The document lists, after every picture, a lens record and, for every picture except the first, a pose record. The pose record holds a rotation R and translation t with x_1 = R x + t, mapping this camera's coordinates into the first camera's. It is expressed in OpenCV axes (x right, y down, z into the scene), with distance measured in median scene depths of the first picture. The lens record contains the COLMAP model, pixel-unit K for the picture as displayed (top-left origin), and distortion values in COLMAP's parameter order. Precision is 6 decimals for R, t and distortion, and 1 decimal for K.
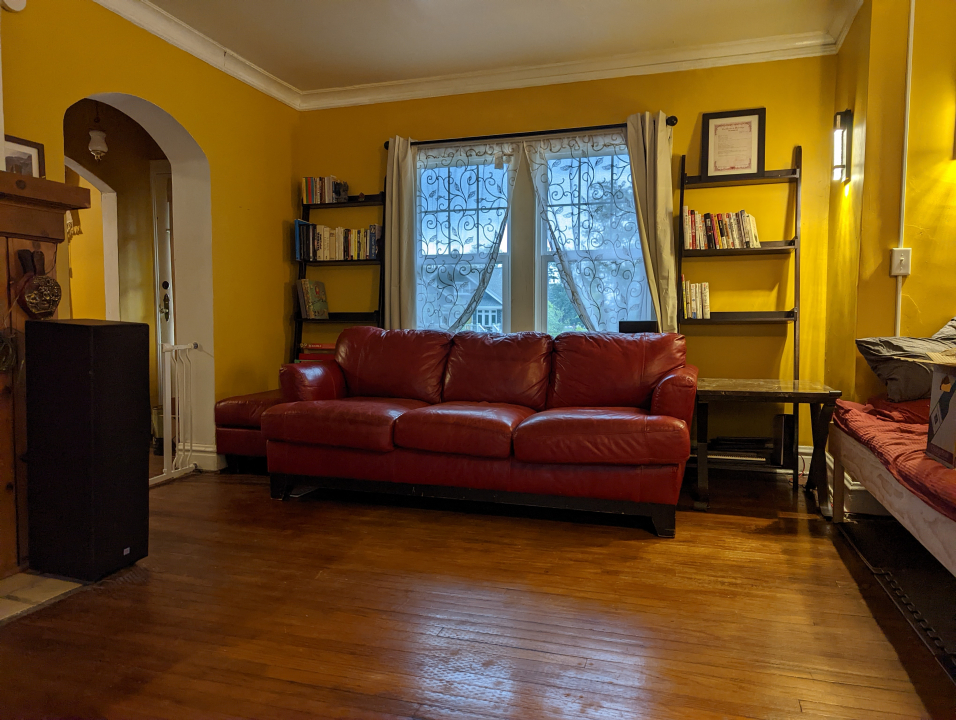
lens RADIAL K [[676.5, 0, 478.0], [0, 676.5, 360.0], [0, 0, 1]] dist [0.036117, -0.006216]
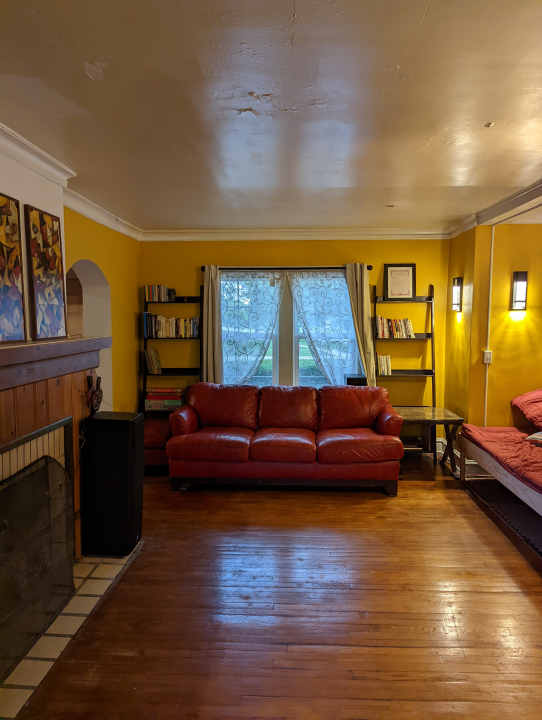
lens RADIAL K [[509.5, 0, 271.0], [0, 509.5, 360.0], [0, 0, 1]] dist [0.036117, -0.006216]
pose [[0.965719, -0.024289, 0.258451, -0.349241], [0.016489, 0.999342, 0.032304, -0.153022], [-0.259065, -0.026935, 0.965484, -0.286345]]
